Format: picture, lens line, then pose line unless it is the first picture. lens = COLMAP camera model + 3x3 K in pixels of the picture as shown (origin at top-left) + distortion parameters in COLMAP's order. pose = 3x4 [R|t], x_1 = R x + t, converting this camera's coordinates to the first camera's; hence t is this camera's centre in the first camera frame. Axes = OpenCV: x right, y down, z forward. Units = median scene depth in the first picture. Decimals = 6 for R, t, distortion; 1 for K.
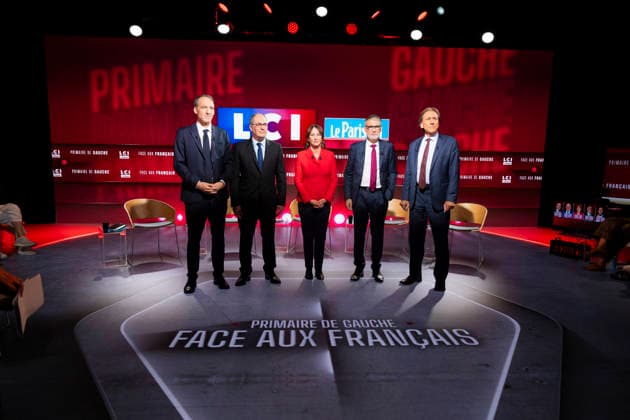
lens RADIAL K [[428.0, 0, 314.3], [0, 428.0, 212.6], [0, 0, 1]] dist [-0.001013, 0.002800]
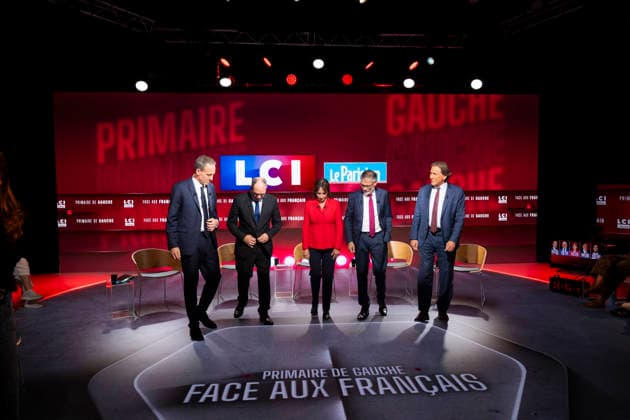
lens RADIAL K [[428.0, 0, 317.1], [0, 428.0, 212.9], [0, 0, 1]] dist [-0.001013, 0.002800]
pose [[0.999552, -0.027085, 0.012770, -0.009401], [0.028064, 0.996069, -0.084023, -0.015172], [-0.010444, 0.084344, 0.996382, -0.020348]]
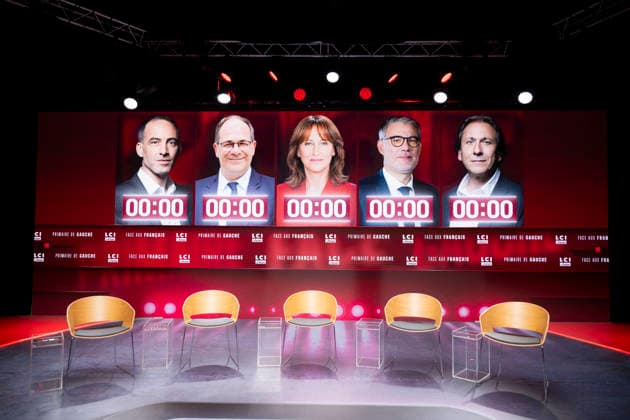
lens RADIAL K [[419.1, 0, 320.4], [0, 419.1, 210.3], [0, 0, 1]] dist [-0.009065, 0.003919]
pose [[0.997107, -0.014162, -0.074678, 0.054666], [0.001020, 0.984896, -0.173145, -0.040286], [0.076002, 0.172568, 0.982061, 0.180812]]
